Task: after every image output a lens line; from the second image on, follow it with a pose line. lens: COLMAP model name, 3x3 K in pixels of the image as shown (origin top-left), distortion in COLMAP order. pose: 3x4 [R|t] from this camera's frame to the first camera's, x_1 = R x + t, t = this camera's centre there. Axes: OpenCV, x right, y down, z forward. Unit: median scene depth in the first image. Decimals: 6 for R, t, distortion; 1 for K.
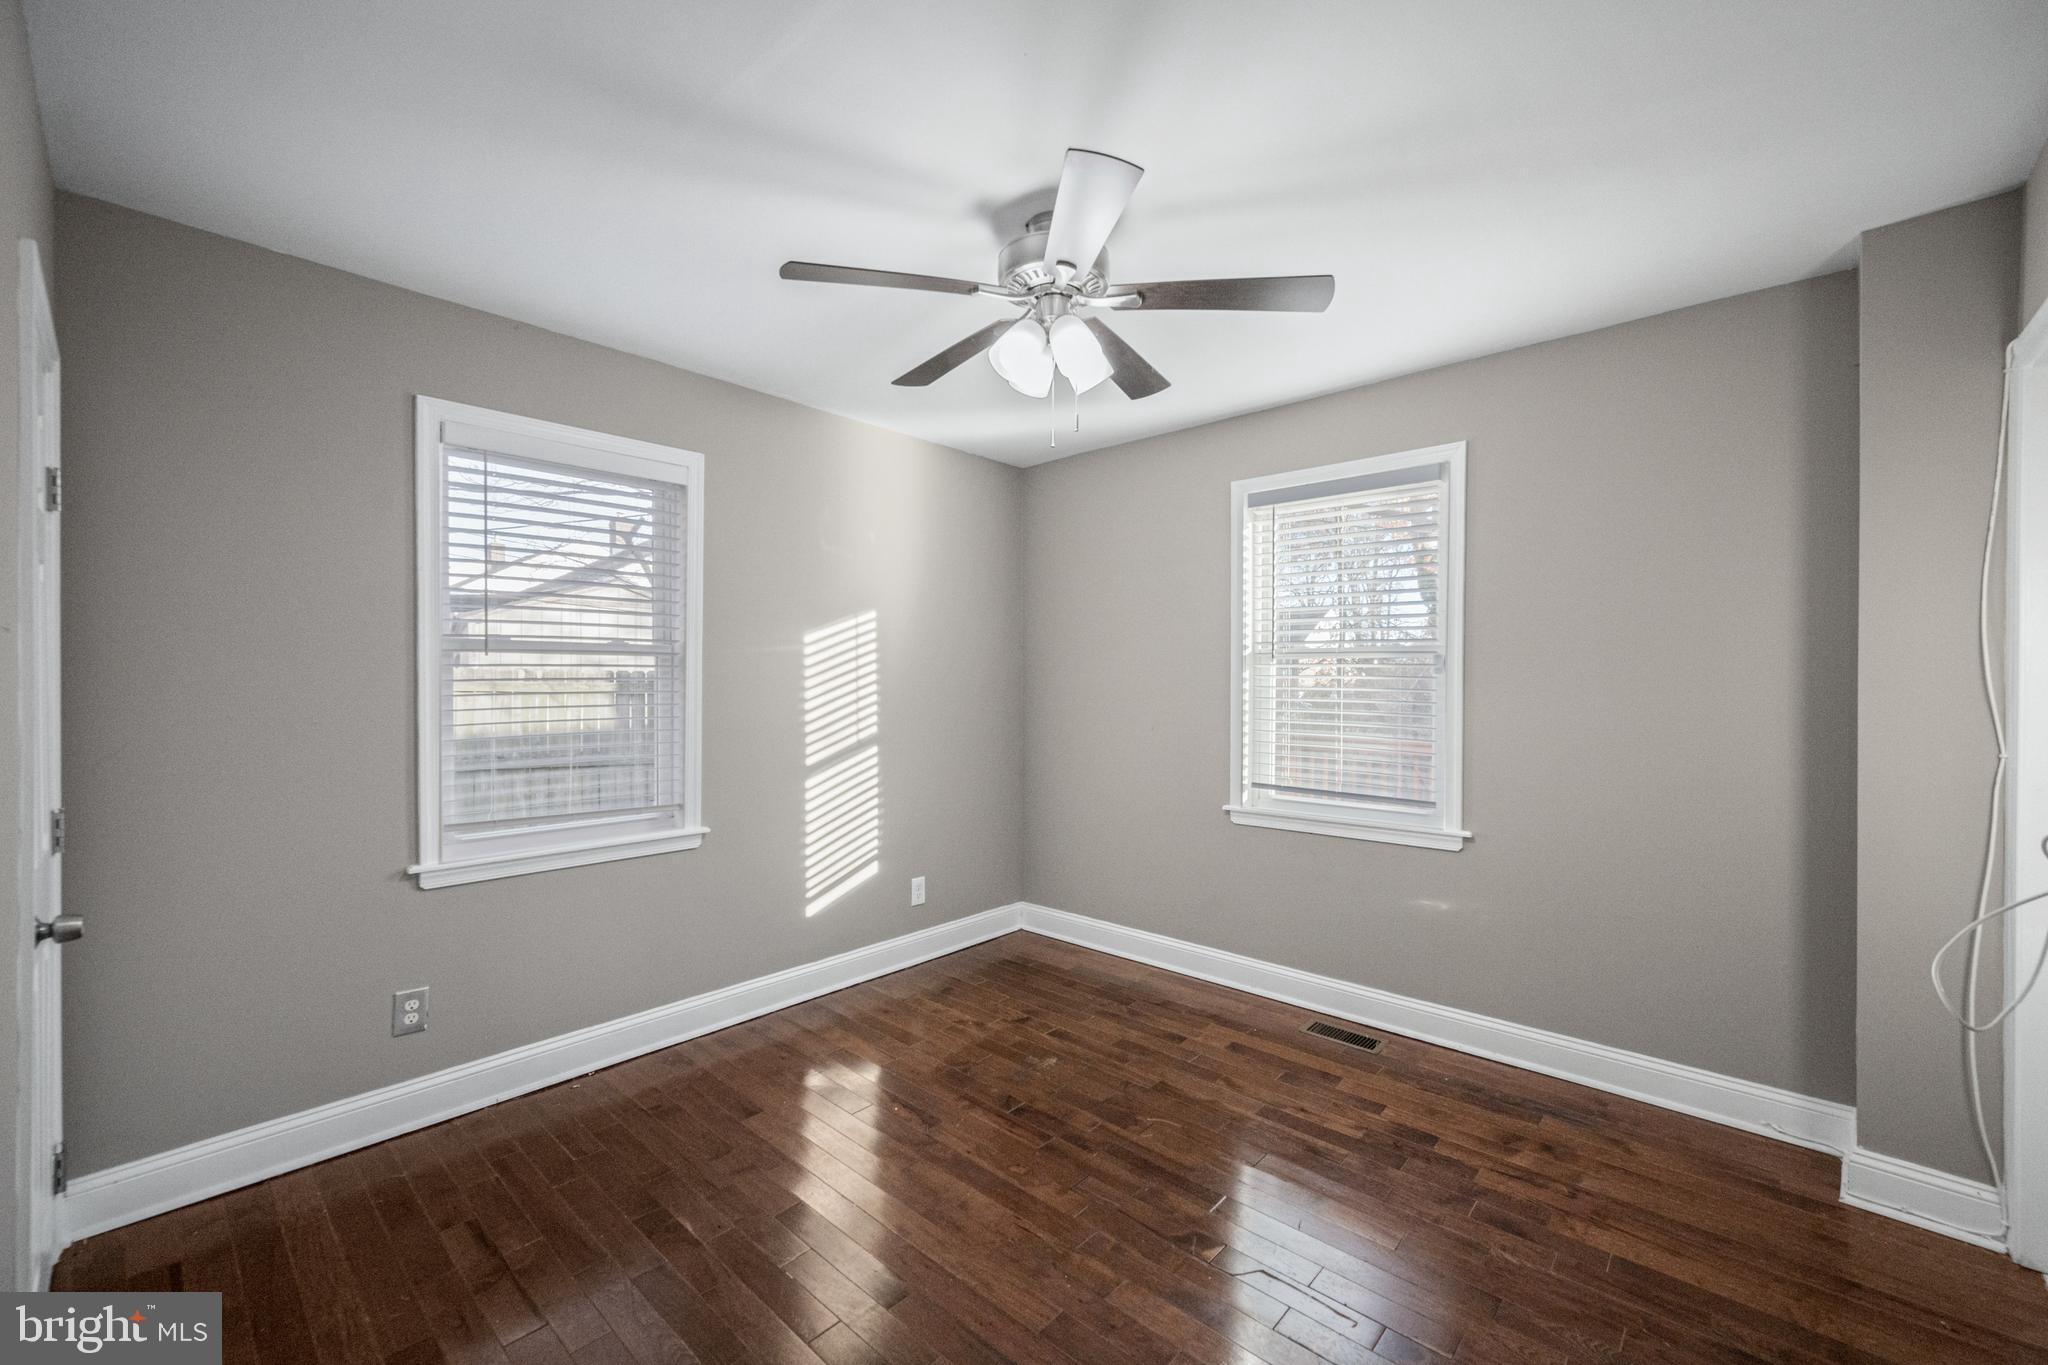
lens RADIAL K [[817.2, 0, 1035.1], [0, 817.2, 687.7], [0, 0, 1]] dist [-0.001611, 0.001259]
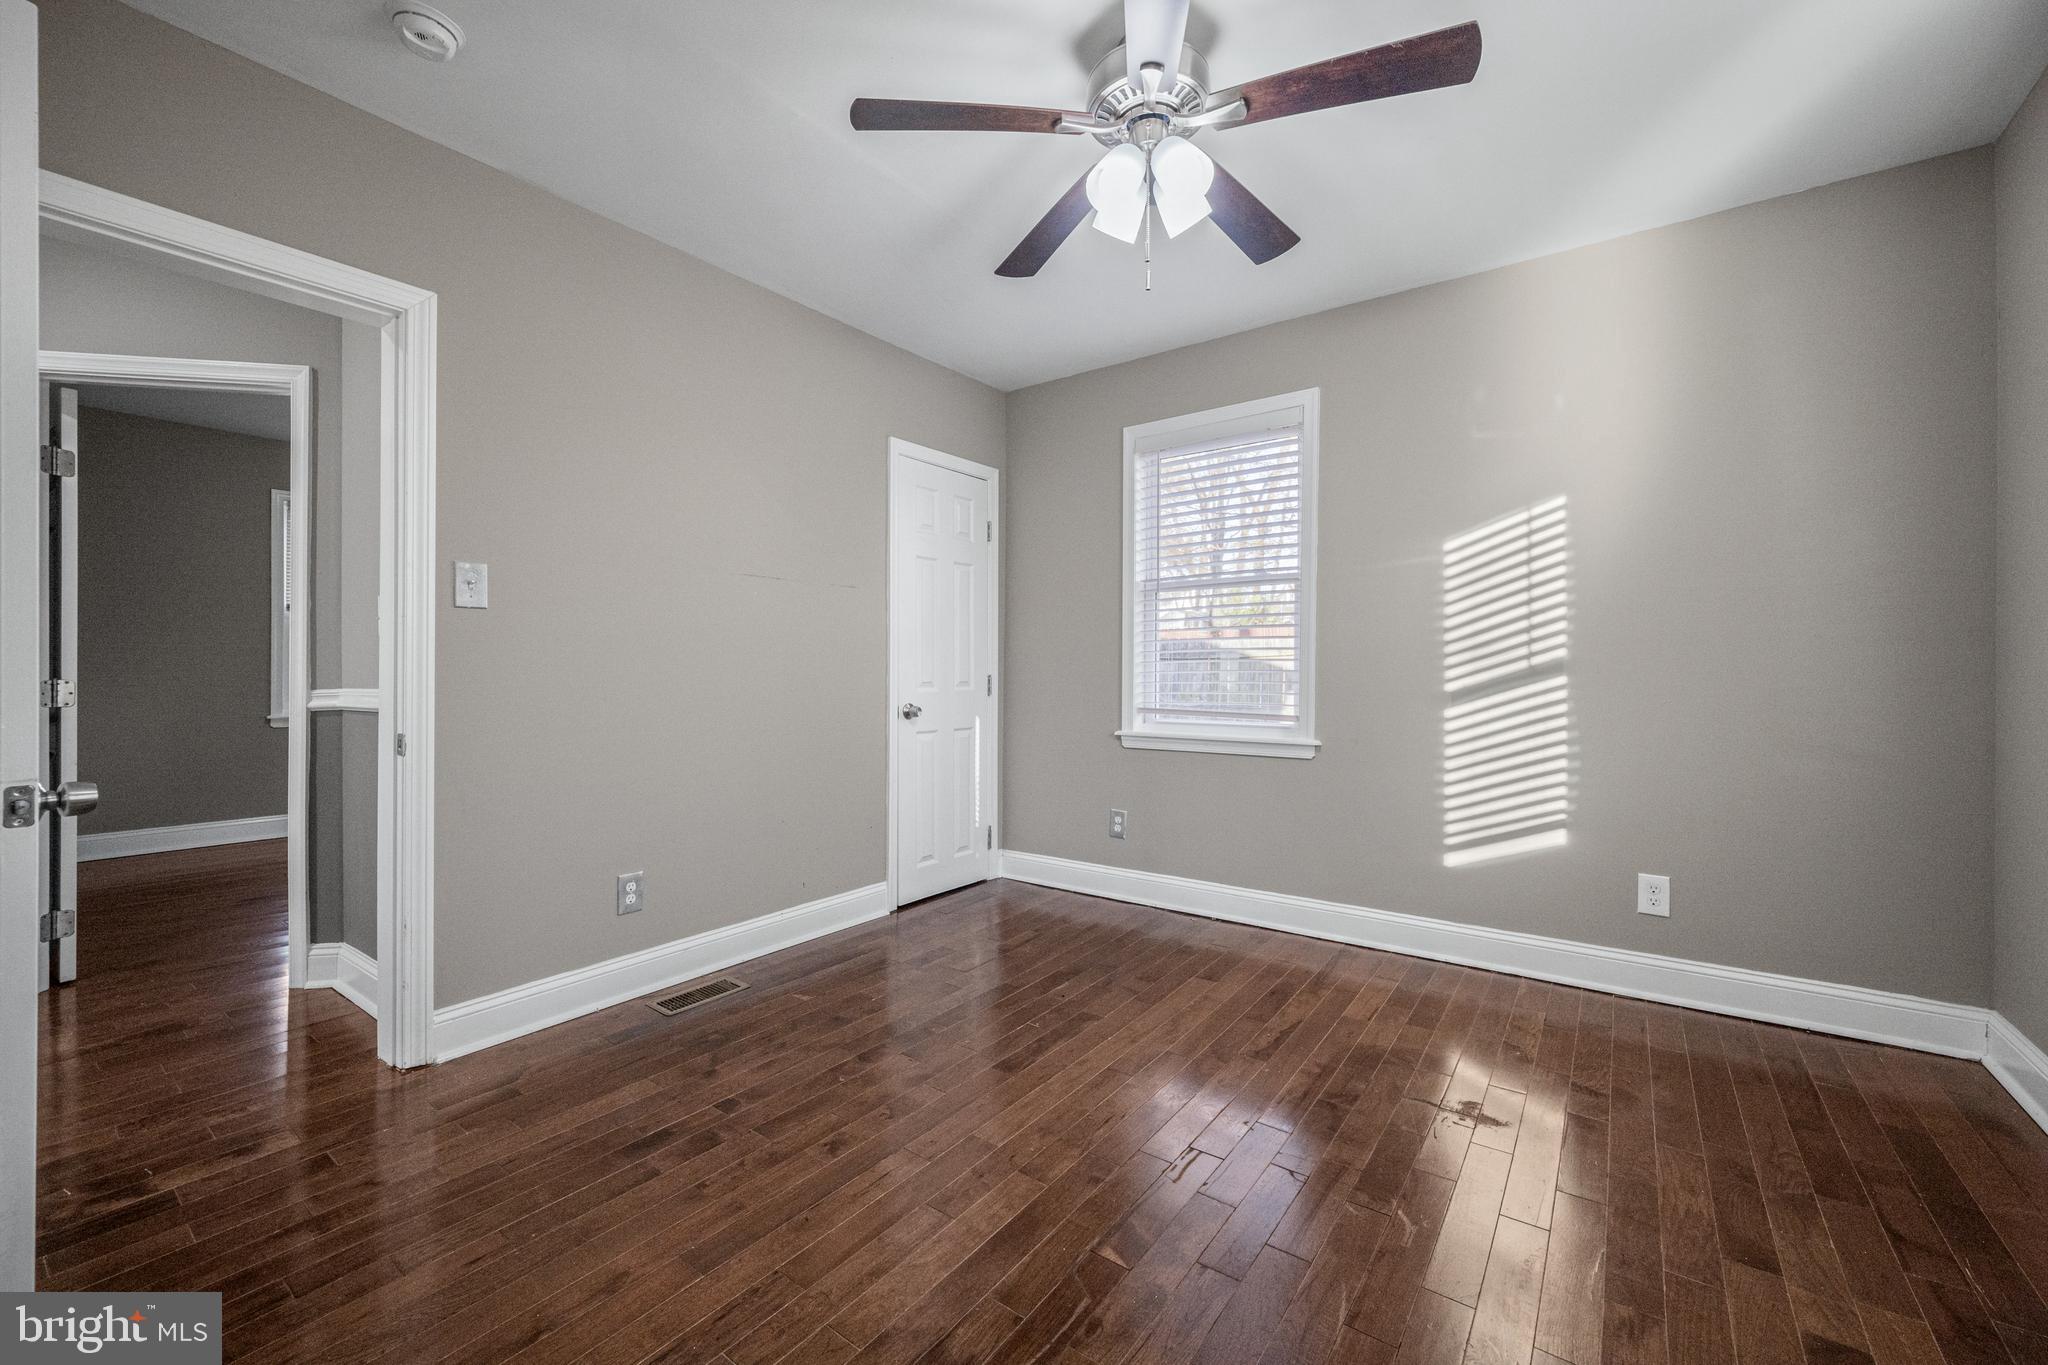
lens RADIAL K [[817.2, 0, 1017.4], [0, 817.2, 677.9], [0, 0, 1]] dist [-0.001611, 0.001259]
pose [[0.089852, 0.004732, -0.995944, 0.524302], [-0.005079, 0.999978, 0.004293, 0.075805], [0.995942, 0.004673, 0.089875, 0.450623]]
